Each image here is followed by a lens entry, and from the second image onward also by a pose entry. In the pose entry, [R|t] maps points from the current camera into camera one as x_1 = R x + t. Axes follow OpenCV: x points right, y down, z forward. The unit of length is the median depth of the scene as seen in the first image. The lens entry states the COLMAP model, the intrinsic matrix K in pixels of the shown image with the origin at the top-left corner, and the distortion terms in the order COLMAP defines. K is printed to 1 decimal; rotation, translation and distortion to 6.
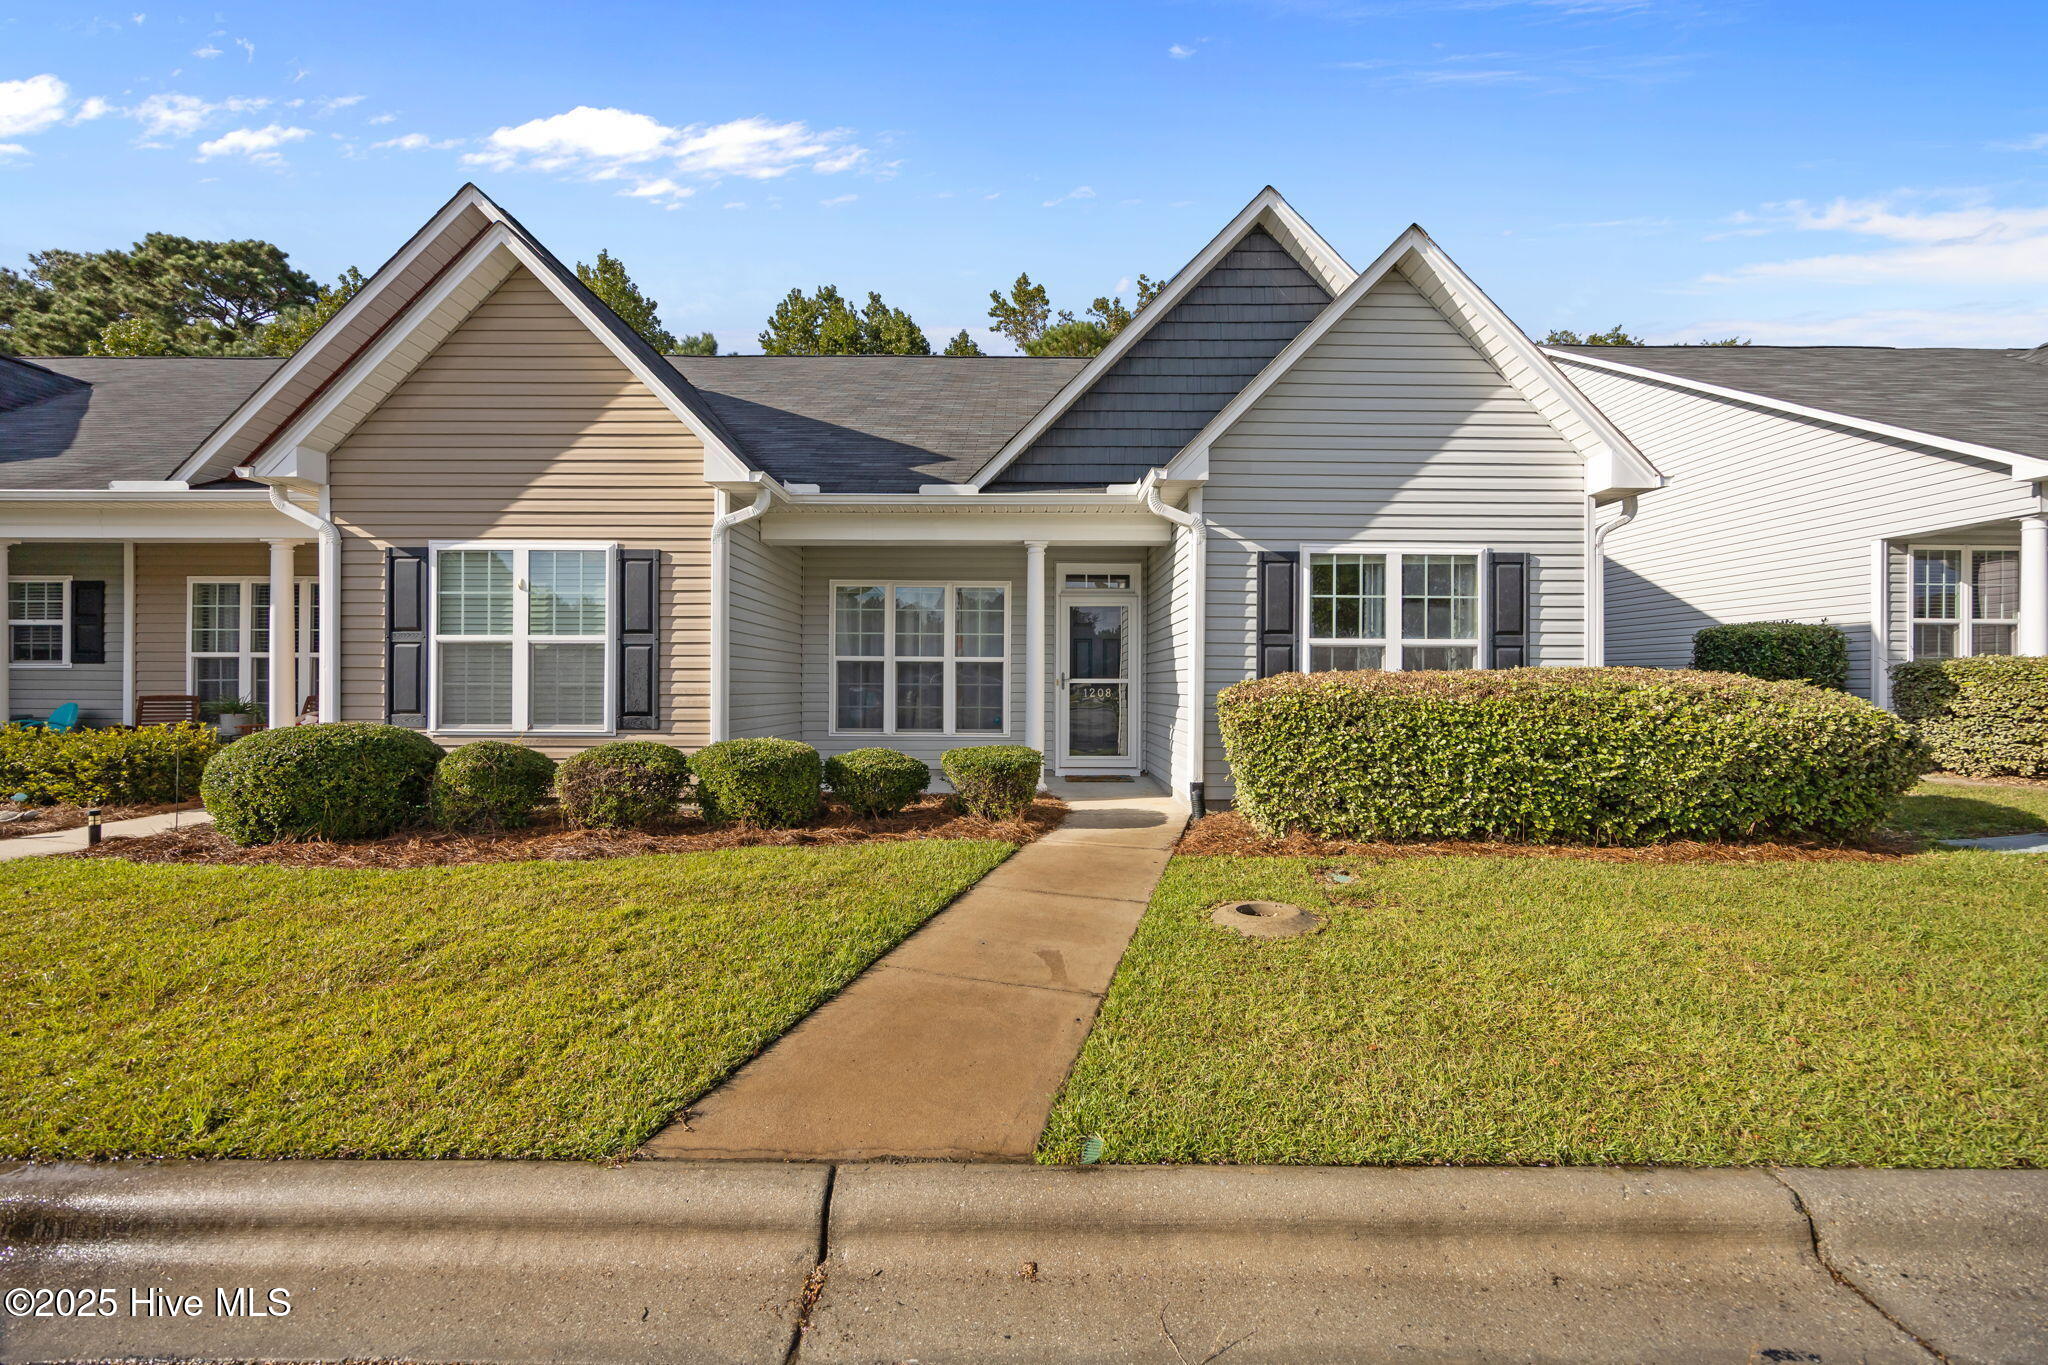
lens RADIAL K [[780.2, 0, 1024.0], [0, 780.2, 680.7], [0, 0, 1]] dist [-0.002873, -0.000010]
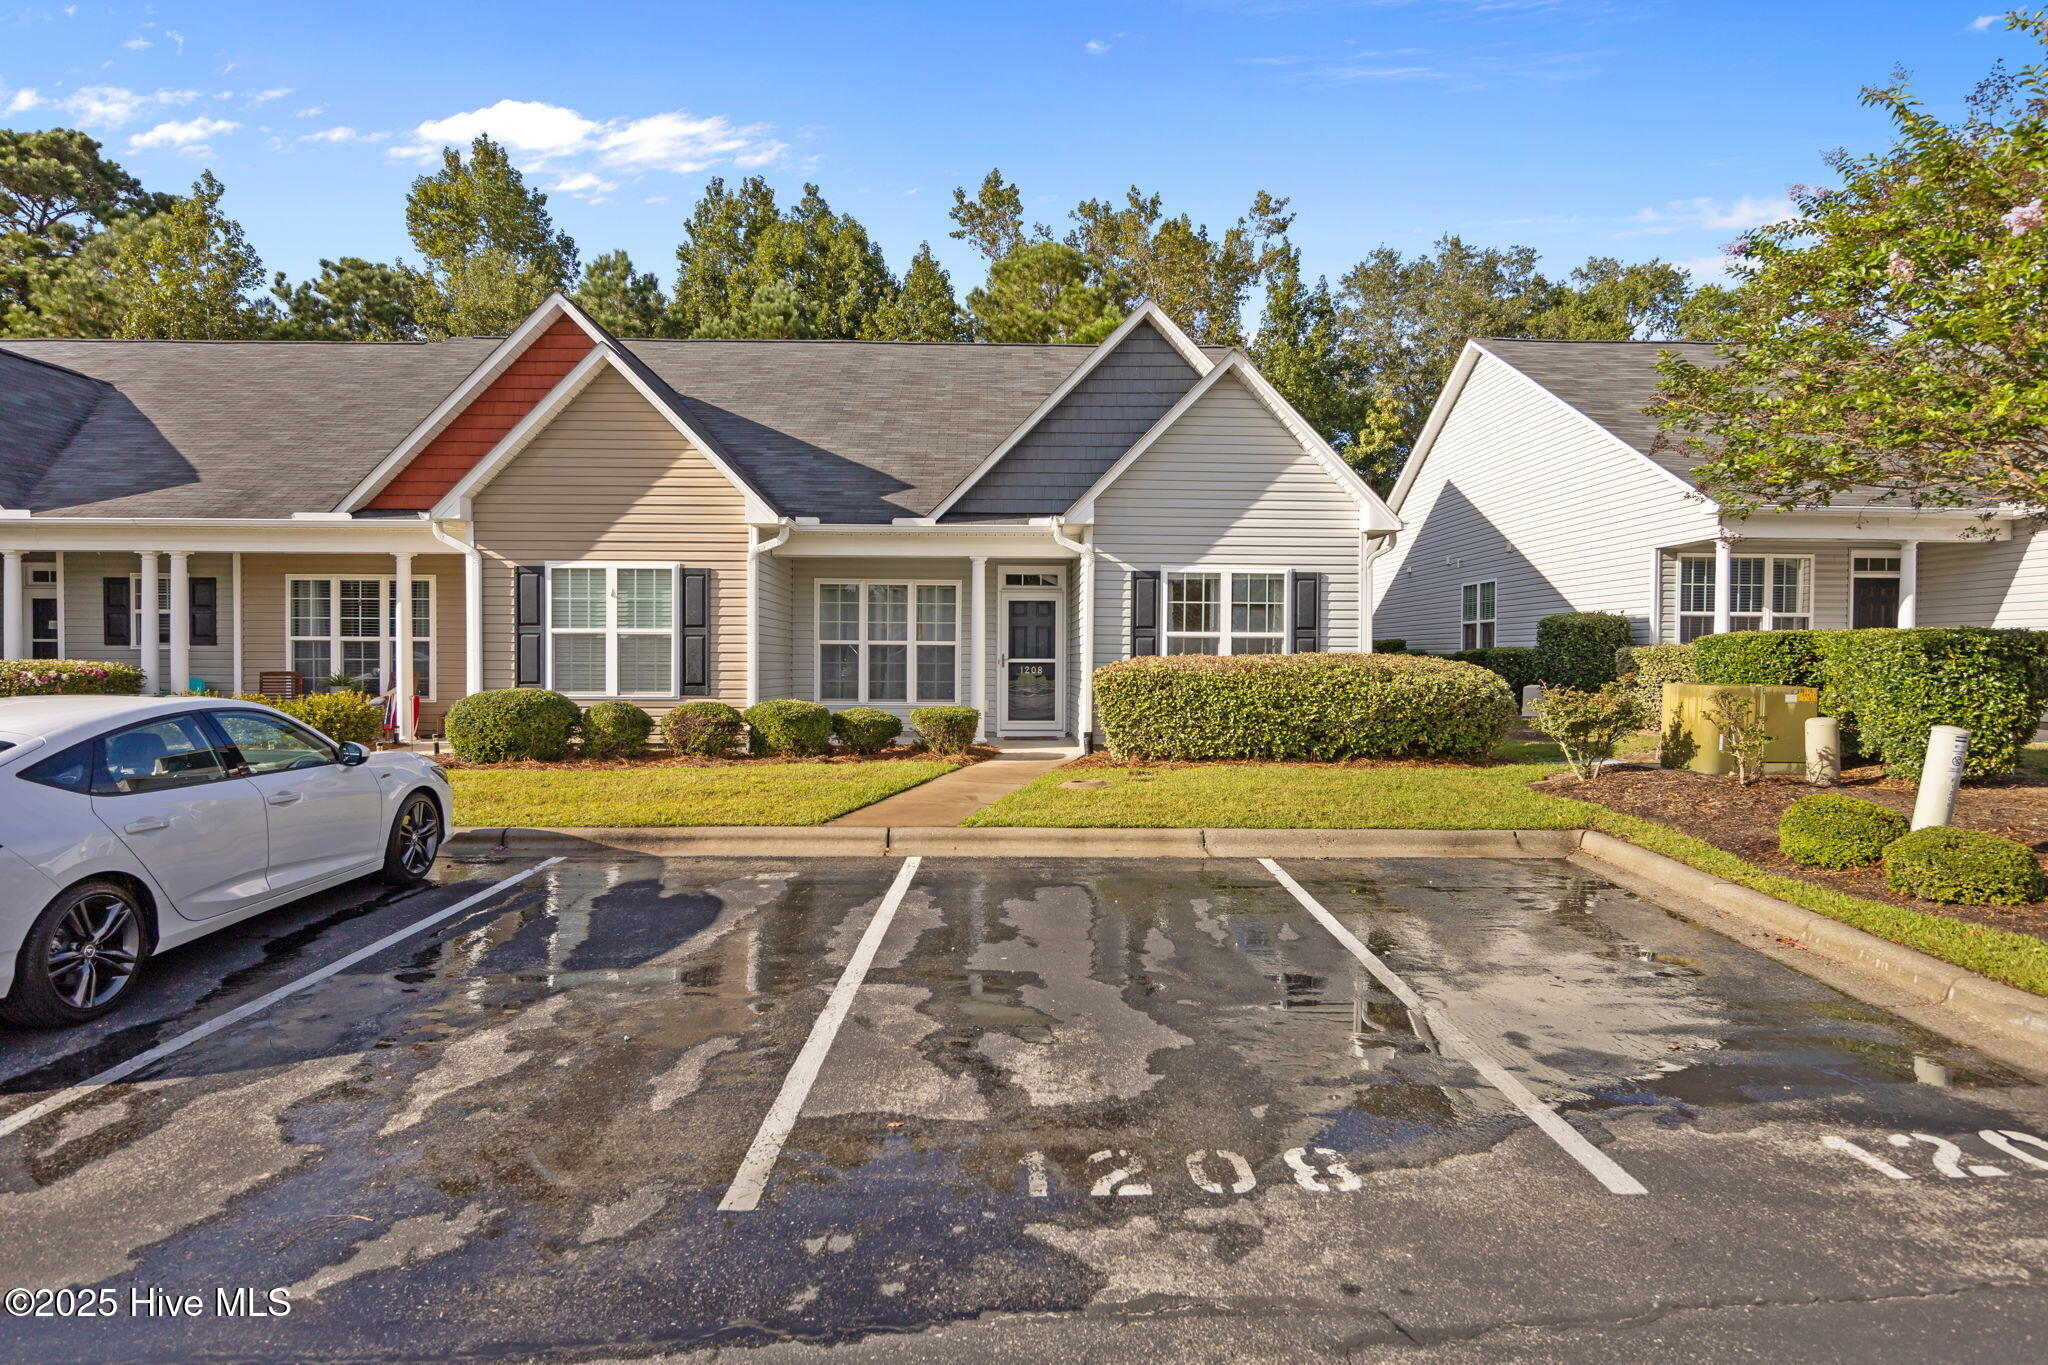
lens RADIAL K [[1115.6, 0, 1034.4], [0, 1115.6, 673.6], [0, 0, 1]] dist [0.001234, -0.003358]
pose [[0.999432, 0.000834, 0.033694, 0.048966], [-0.001371, 0.999872, 0.015941, -0.008997], [-0.033676, -0.015979, 0.999305, -0.953969]]
